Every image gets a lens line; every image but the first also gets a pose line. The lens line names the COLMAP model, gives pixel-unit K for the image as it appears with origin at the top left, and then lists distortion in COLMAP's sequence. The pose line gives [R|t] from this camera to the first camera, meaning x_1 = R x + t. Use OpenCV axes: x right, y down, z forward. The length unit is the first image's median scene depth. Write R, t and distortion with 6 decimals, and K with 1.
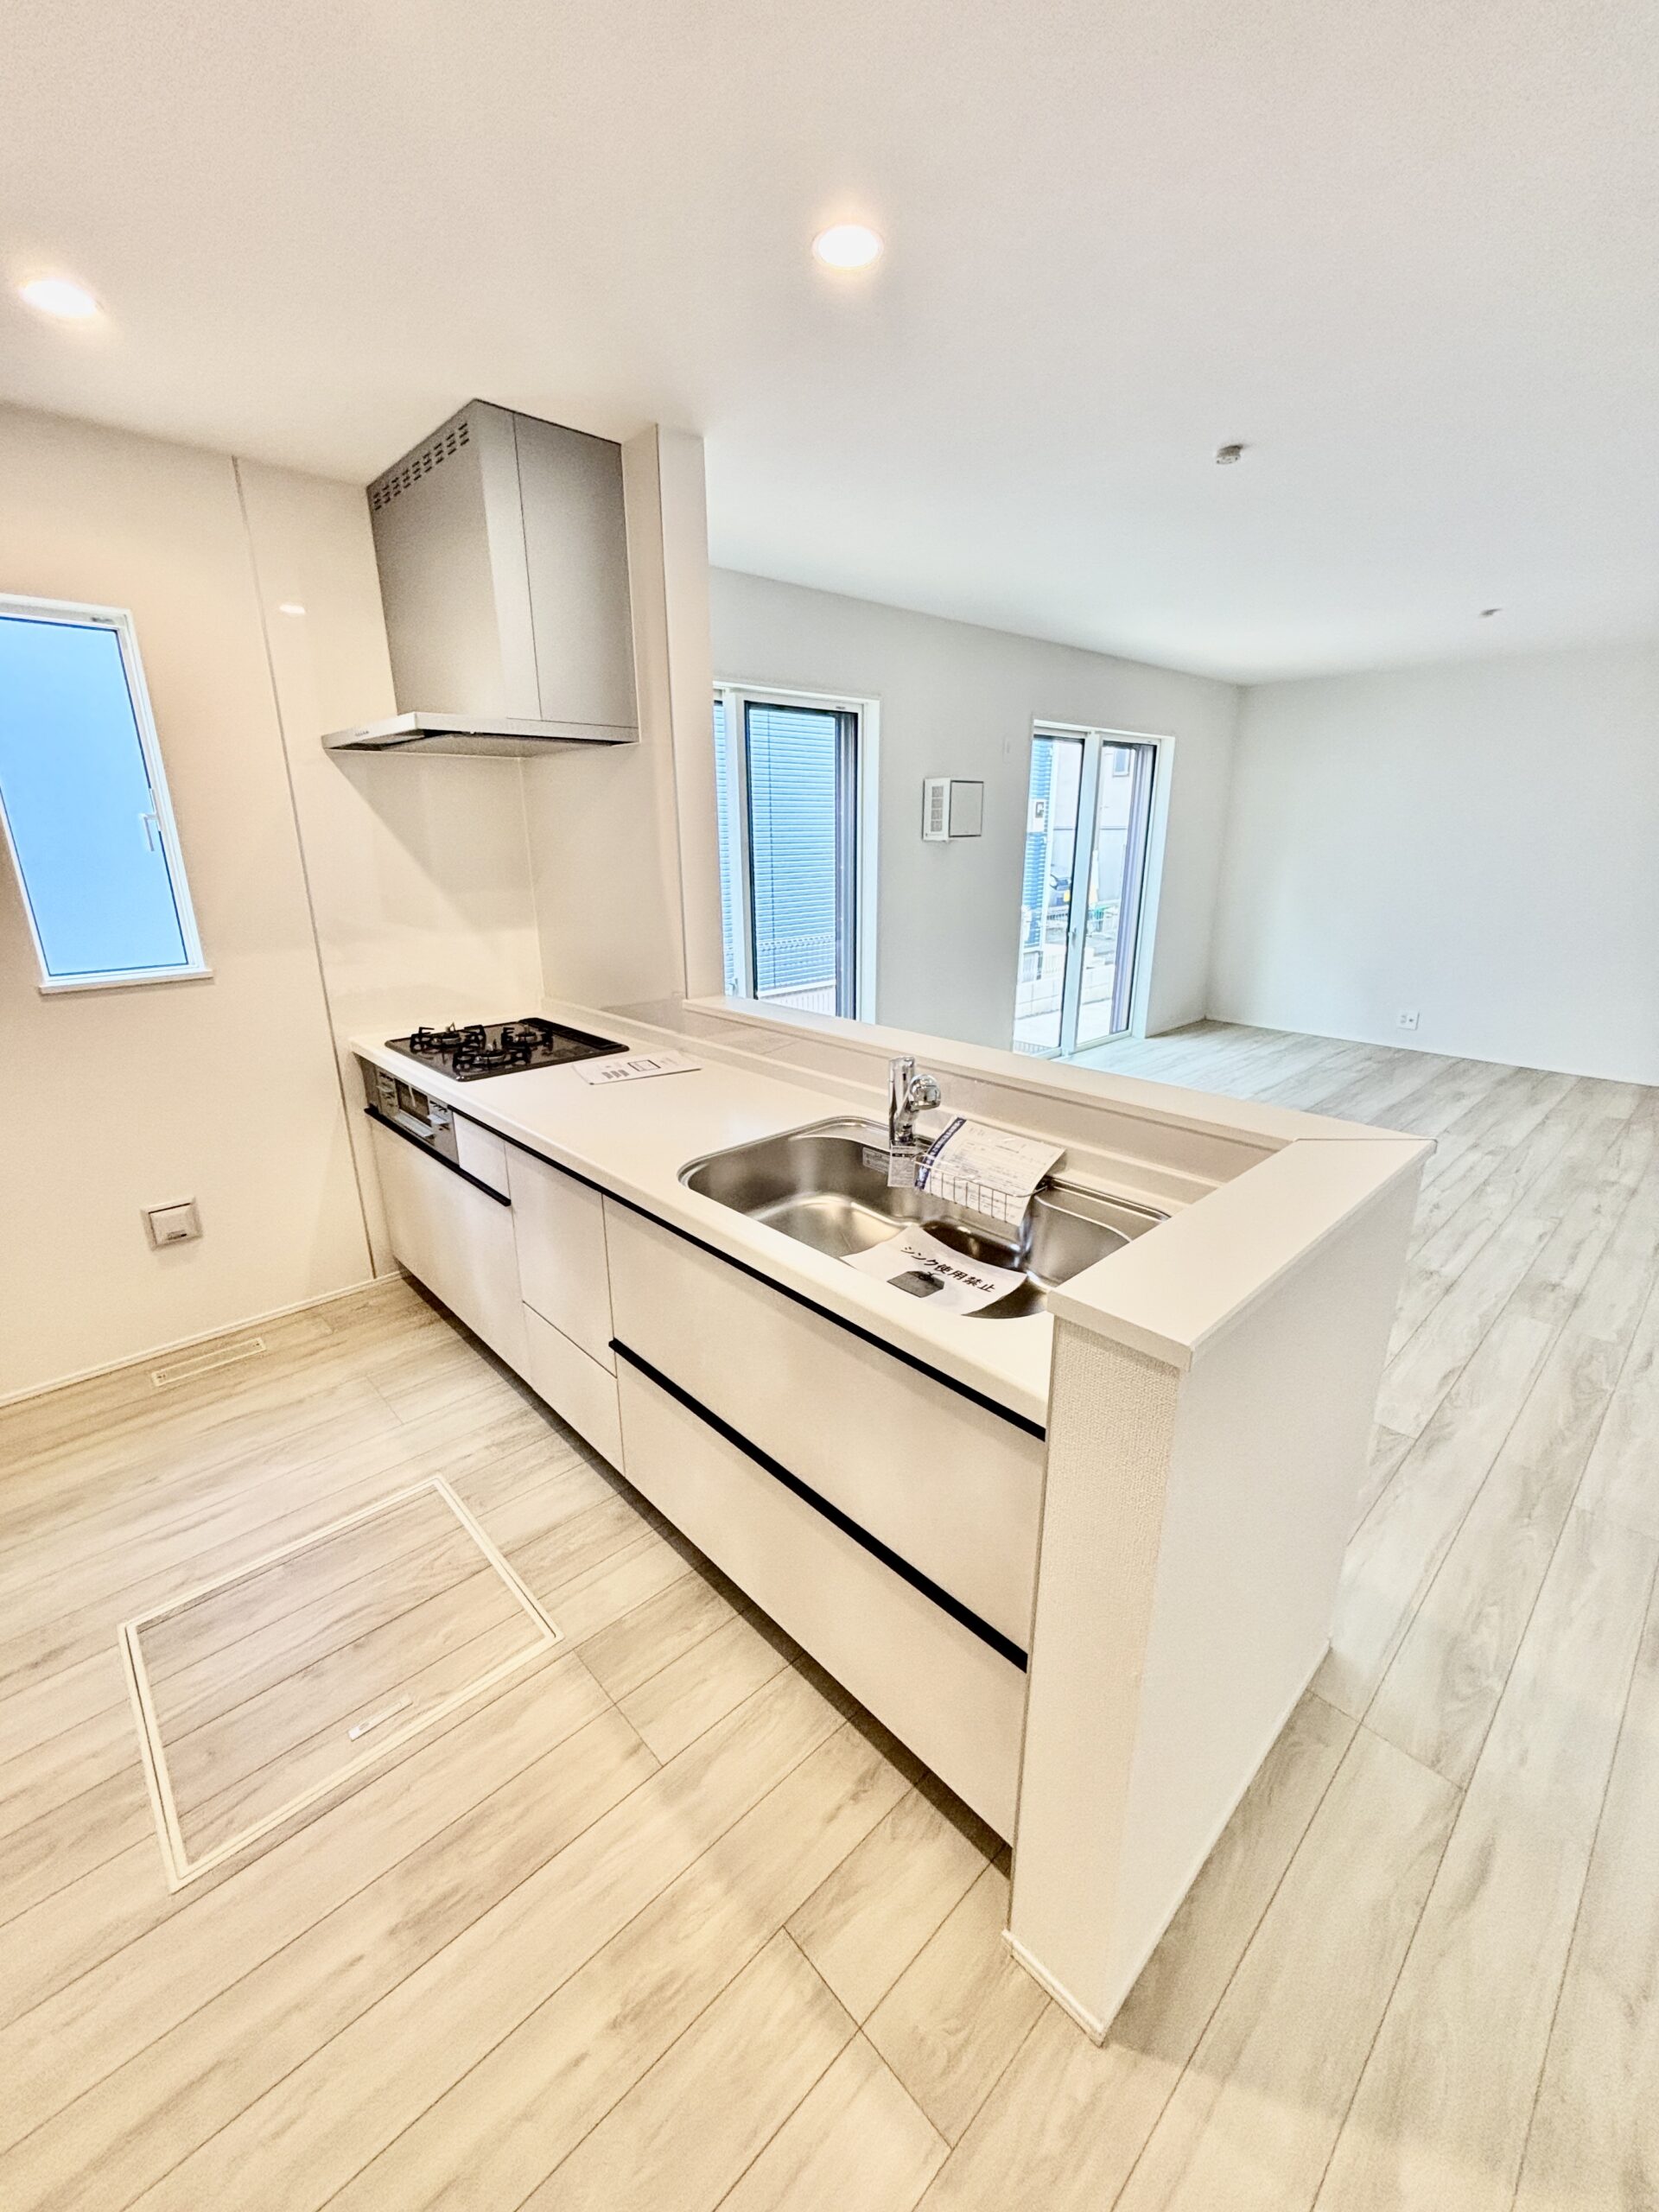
lens RADIAL K [[895.9, 0, 835.8], [0, 895.9, 1102.3], [0, 0, 1]] dist [-0.006558, 0.002604]
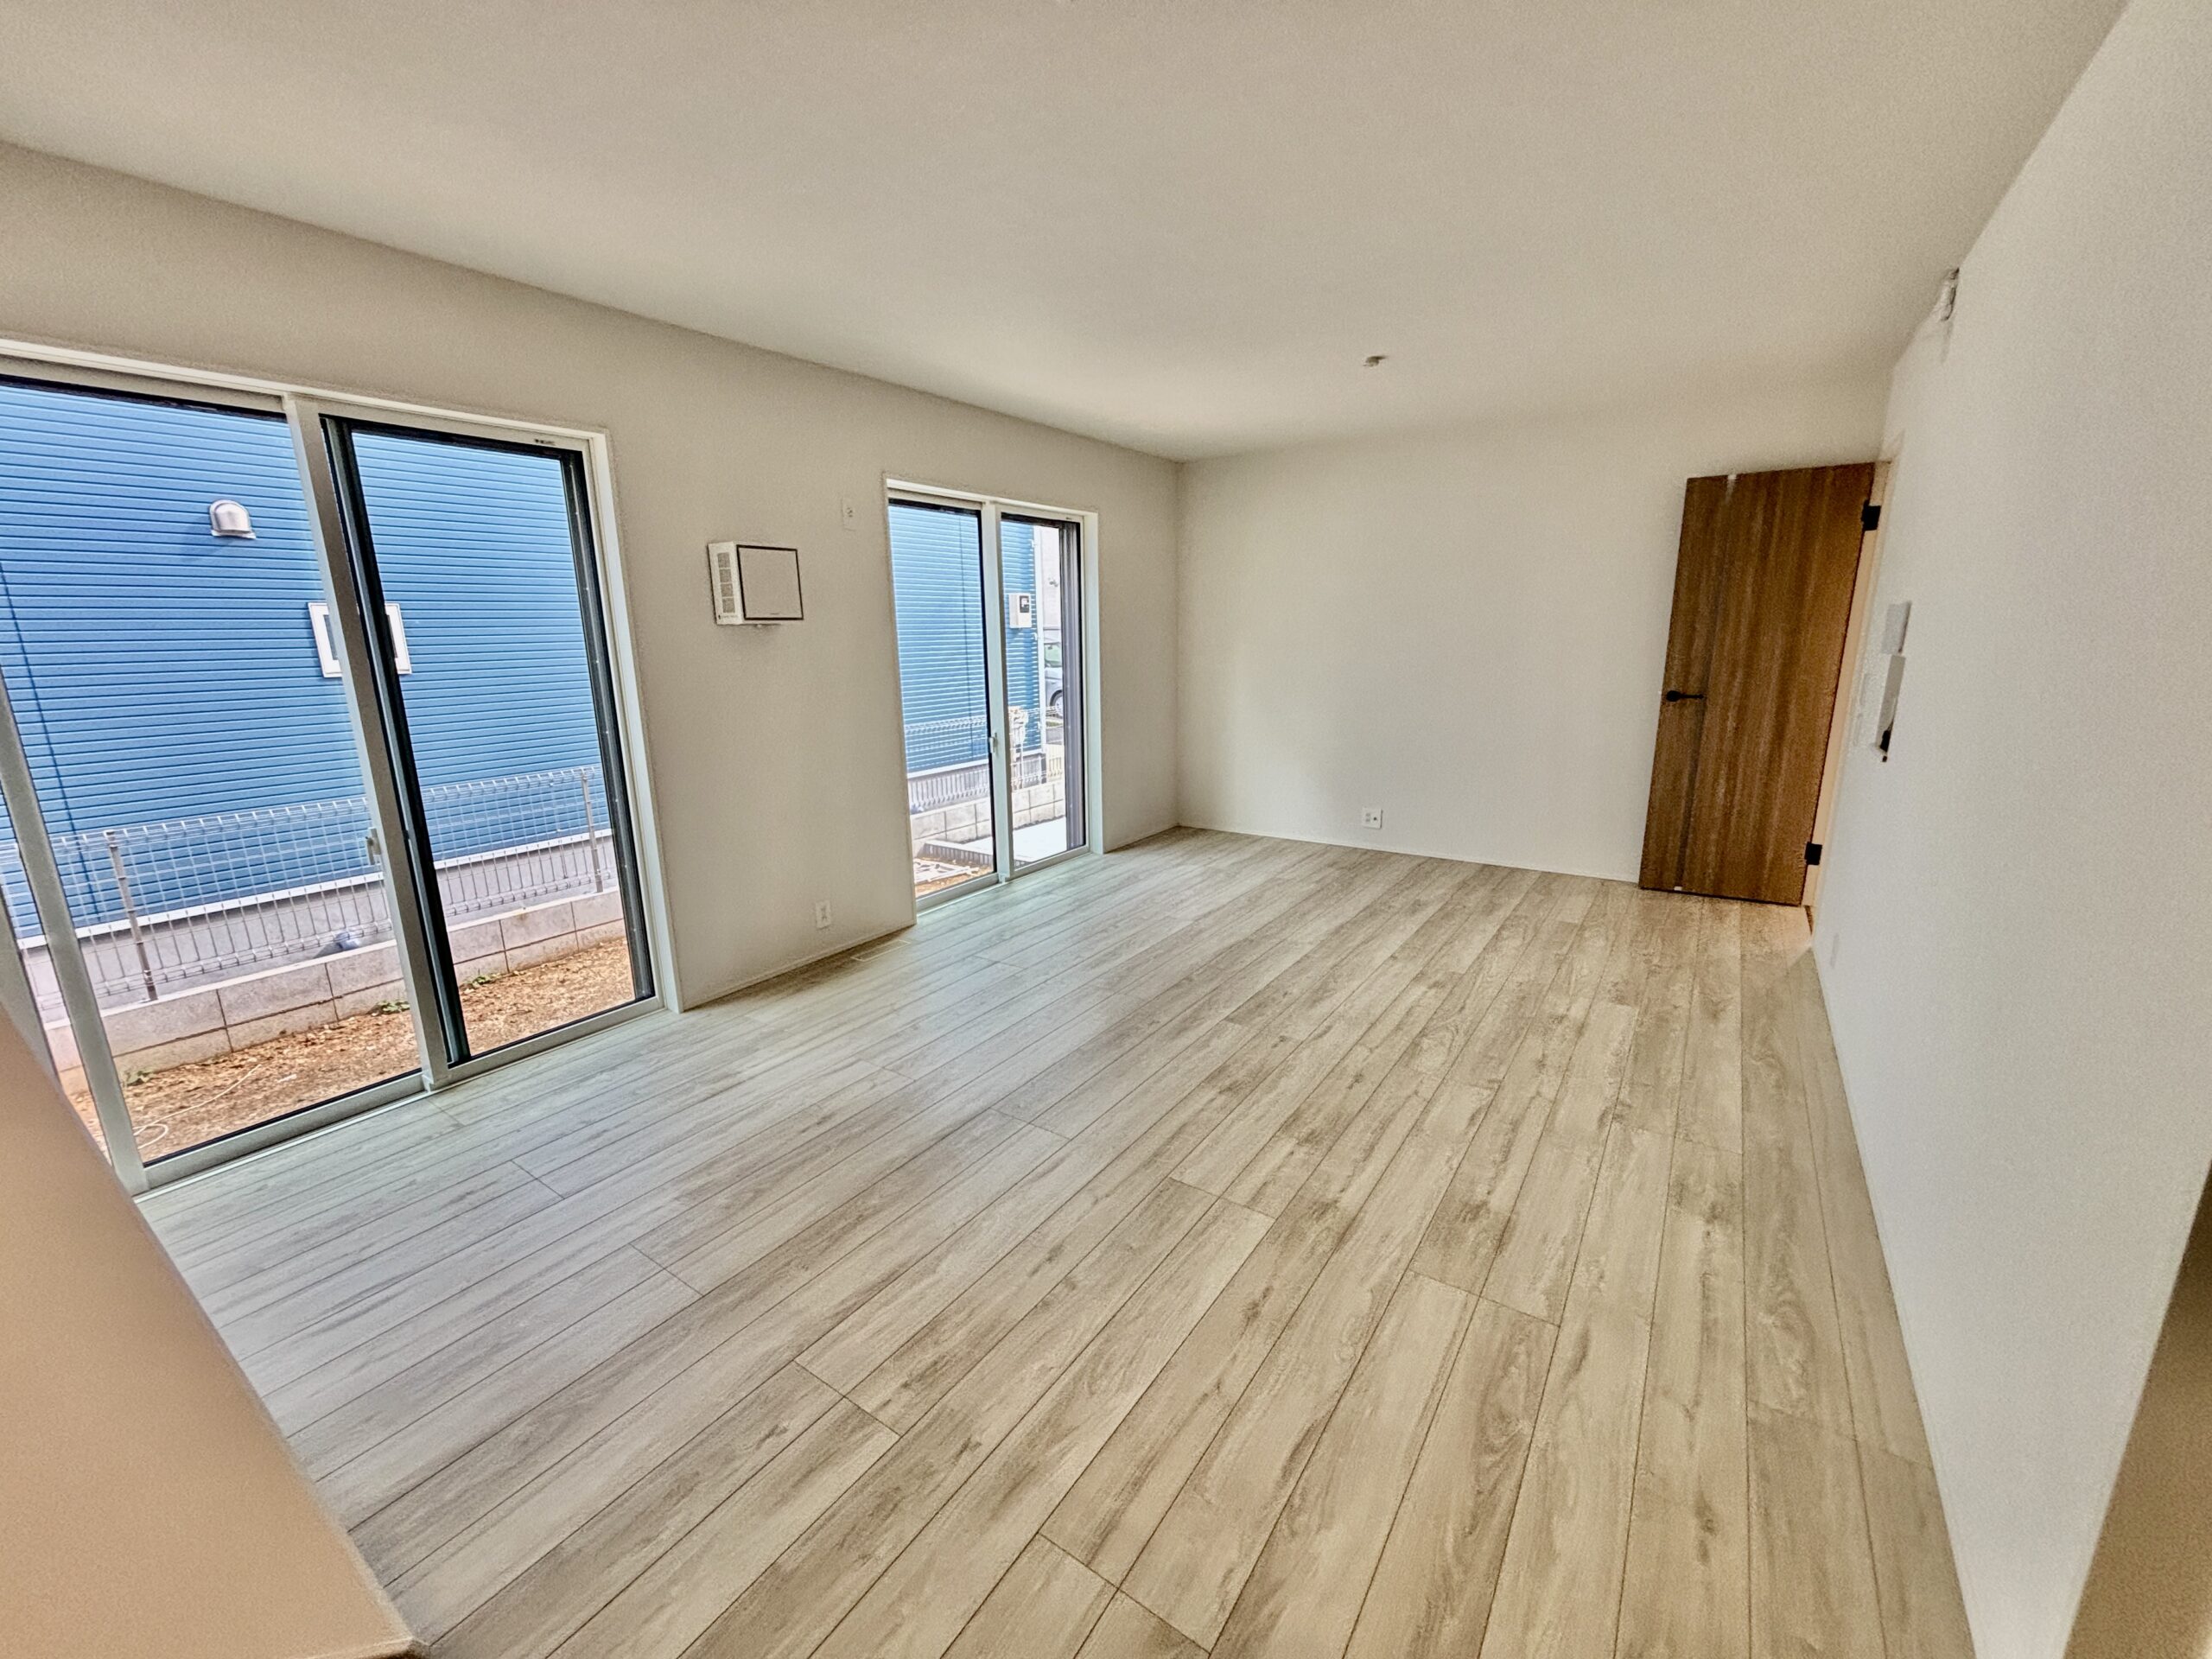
lens RADIAL K [[895.9, 0, 1100.8], [0, 895.9, 835.1], [0, 0, 1]] dist [-0.006558, 0.002604]
pose [[0.978382, -0.054345, 0.199539, 0.218187], [0.068973, 0.995359, -0.067101, -0.039483], [-0.194966, 0.079413, 0.977590, 0.189387]]
